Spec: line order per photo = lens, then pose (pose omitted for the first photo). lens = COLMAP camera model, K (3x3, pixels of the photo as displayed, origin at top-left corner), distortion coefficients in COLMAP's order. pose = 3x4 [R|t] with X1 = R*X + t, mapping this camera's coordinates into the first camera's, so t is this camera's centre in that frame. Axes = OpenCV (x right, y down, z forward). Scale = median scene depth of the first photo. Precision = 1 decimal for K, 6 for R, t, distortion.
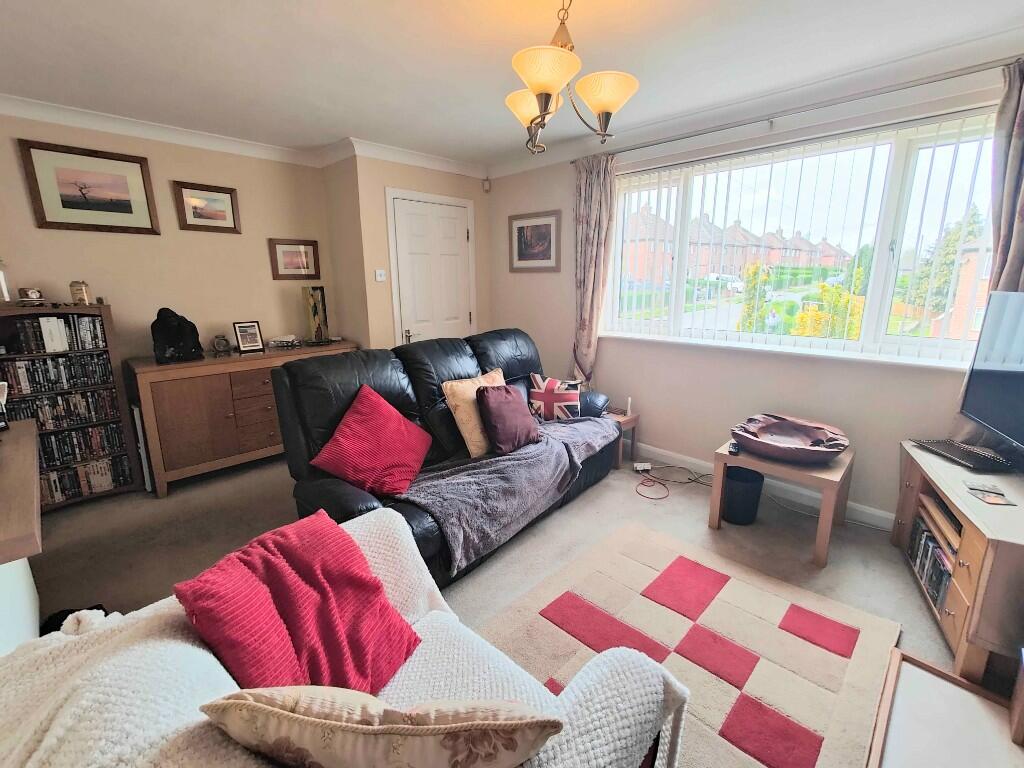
lens RADIAL K [[449.0, 0, 512.2], [0, 449.0, 379.1], [0, 0, 1]] dist [0.005421, -0.000188]
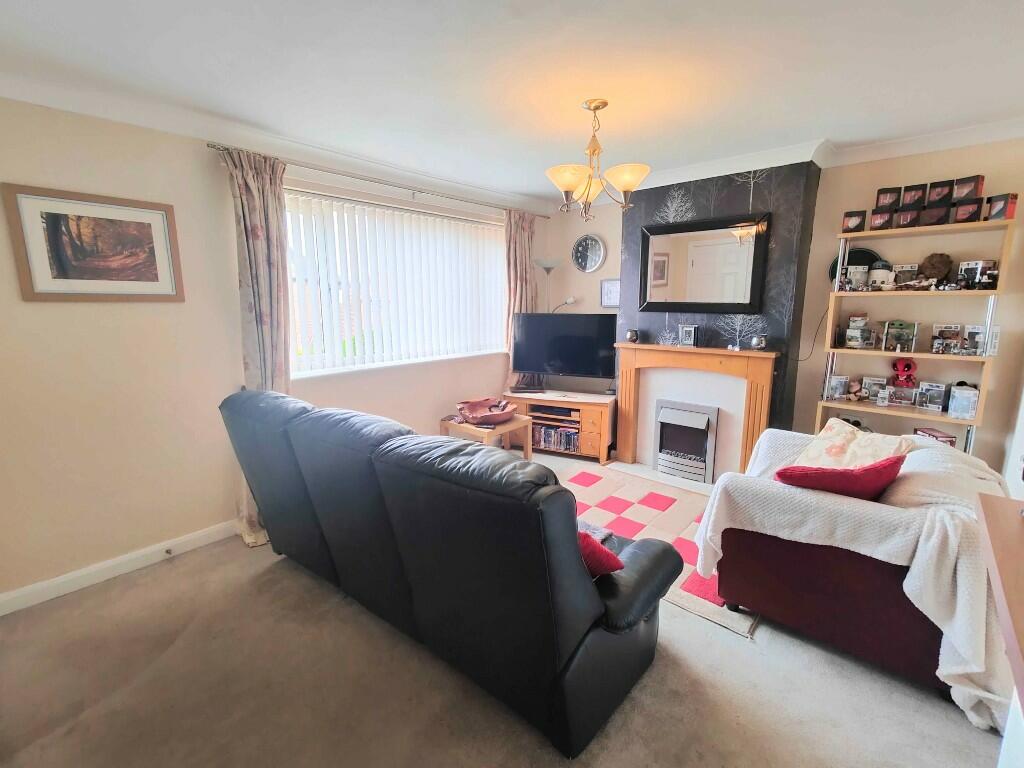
lens RADIAL K [[449.0, 0, 512.2], [0, 449.0, 379.1], [0, 0, 1]] dist [0.005421, -0.000188]
pose [[-0.045976, -0.167298, 0.984834, -0.669796], [0.224142, 0.959011, 0.173375, -0.164441], [-0.973471, 0.228714, -0.006593, 0.677622]]
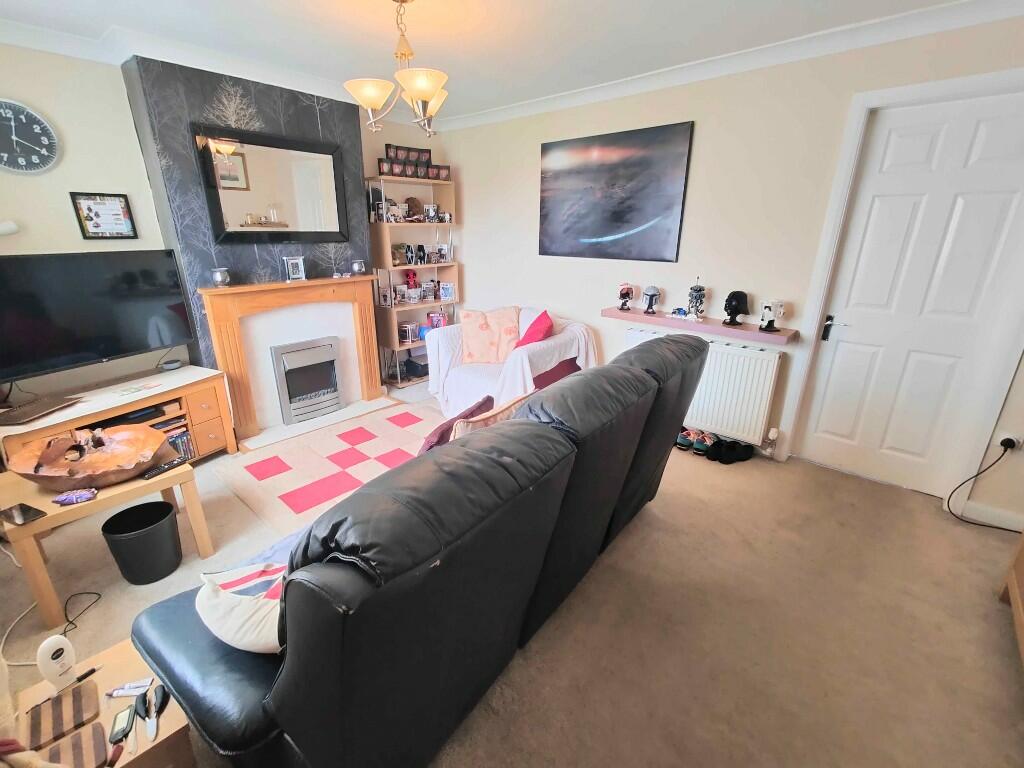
lens RADIAL K [[449.0, 0, 512.2], [0, 449.0, 379.1], [0, 0, 1]] dist [0.005421, -0.000188]
pose [[-0.998857, 0.018504, -0.044078, -0.057919], [-0.007253, 0.852716, 0.522324, -0.294559], [0.047251, 0.522046, -0.851607, 1.220435]]
